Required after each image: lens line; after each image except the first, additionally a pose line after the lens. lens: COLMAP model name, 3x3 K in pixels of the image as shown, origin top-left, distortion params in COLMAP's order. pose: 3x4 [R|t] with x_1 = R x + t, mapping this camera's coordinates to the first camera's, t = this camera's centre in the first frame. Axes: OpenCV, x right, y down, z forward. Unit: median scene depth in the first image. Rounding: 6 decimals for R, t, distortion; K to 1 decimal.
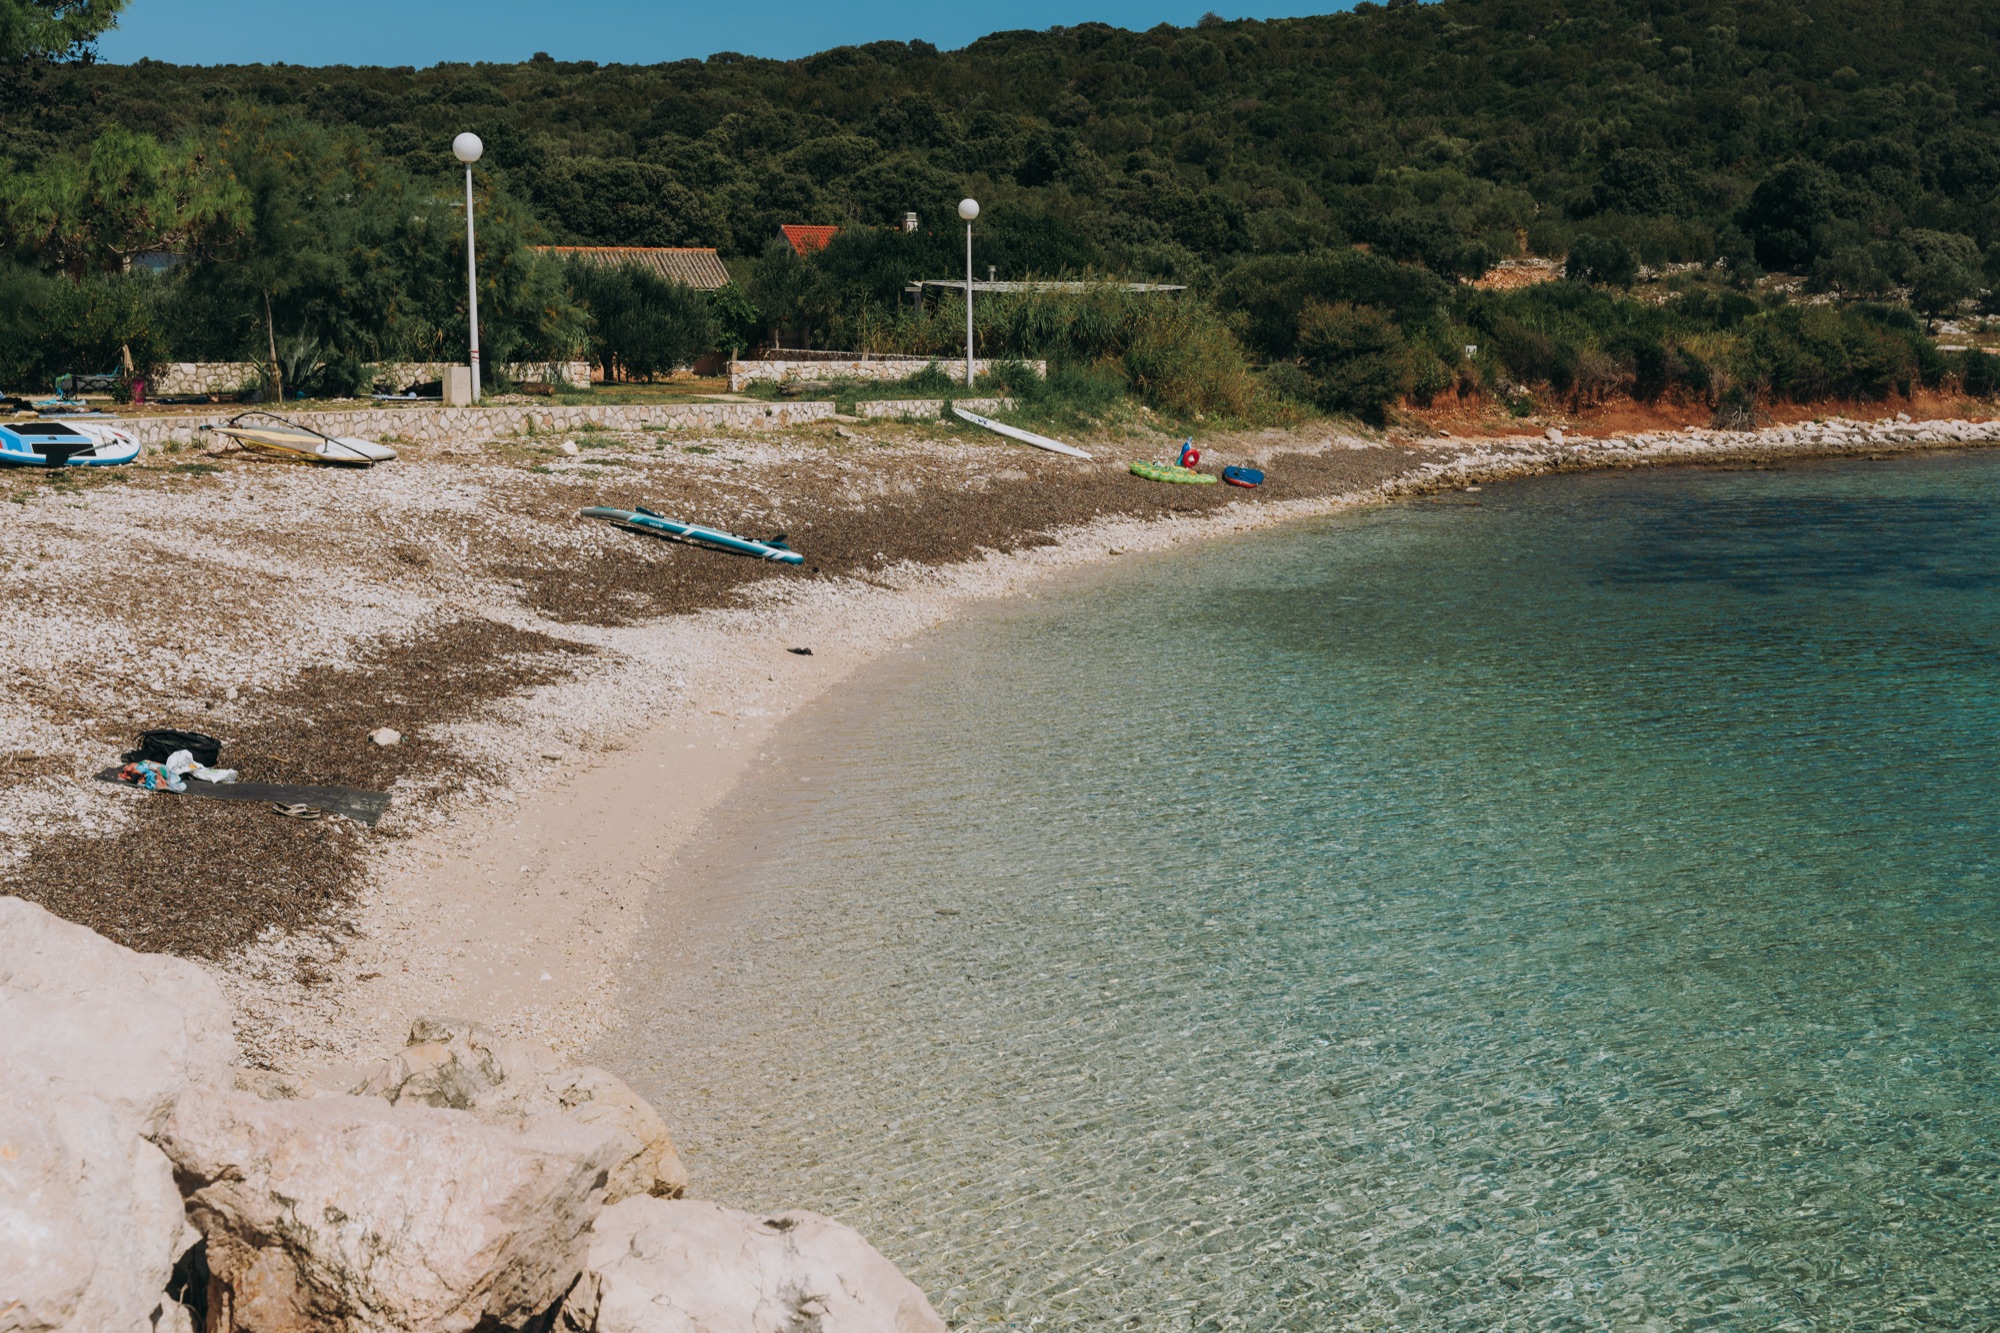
lens RADIAL K [[2526.4, 0, 997.5], [0, 2526.4, 665.4], [0, 0, 1]] dist [-0.028574, 0.000000]
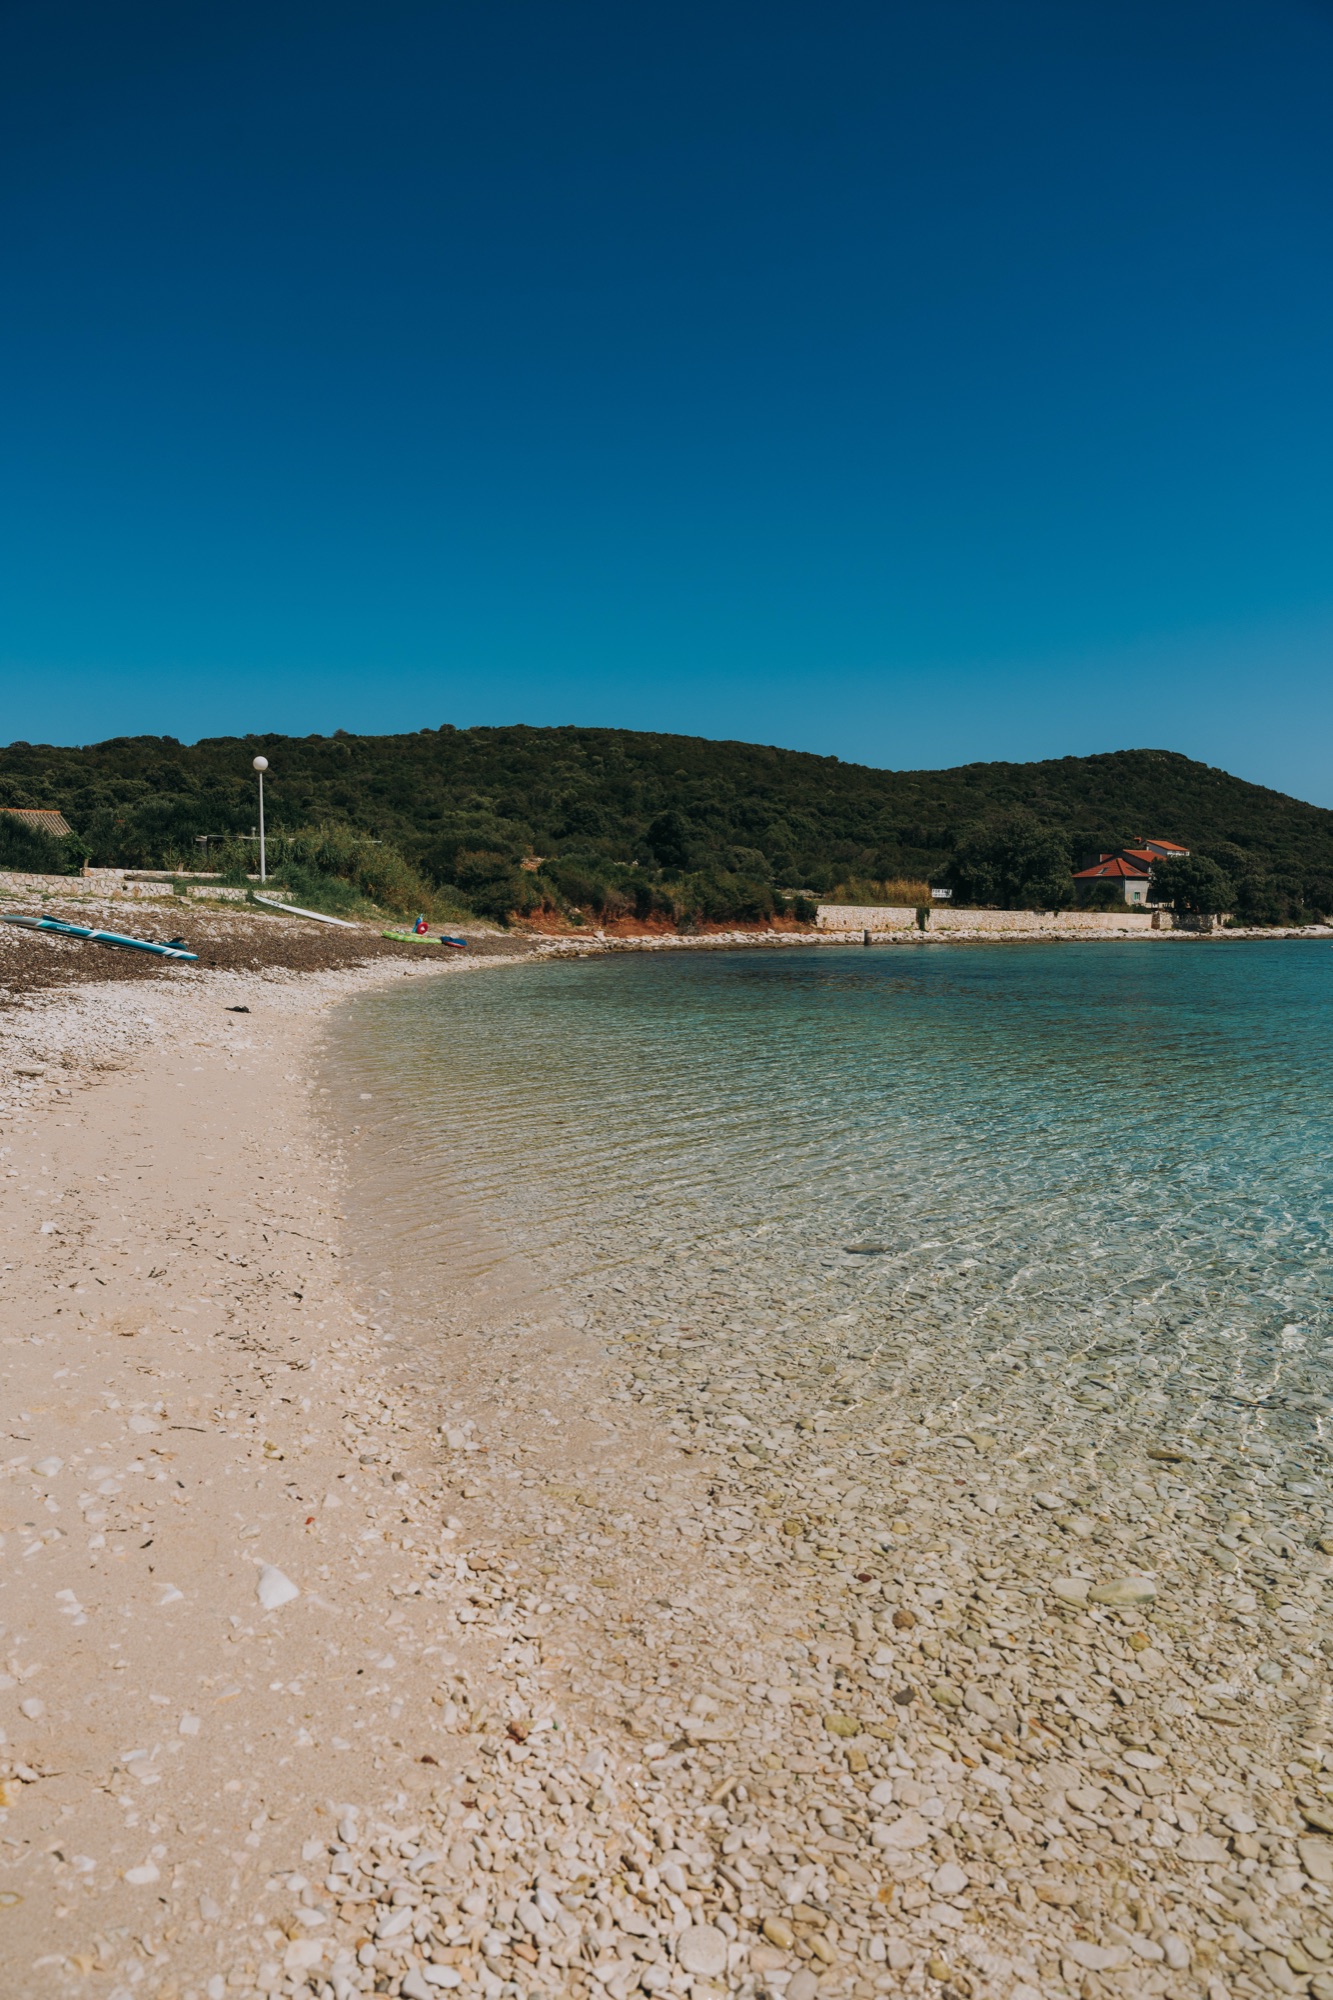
lens RADIAL K [[1334.3, 0, 677.1], [0, 1334.3, 1001.3], [0, 0, 1]] dist [-0.009377, 0.006539]
pose [[0.942949, -0.015292, 0.332587, -0.029280], [0.037993, 0.997361, -0.061861, 0.010602], [-0.330764, 0.070967, 0.941041, 0.132119]]
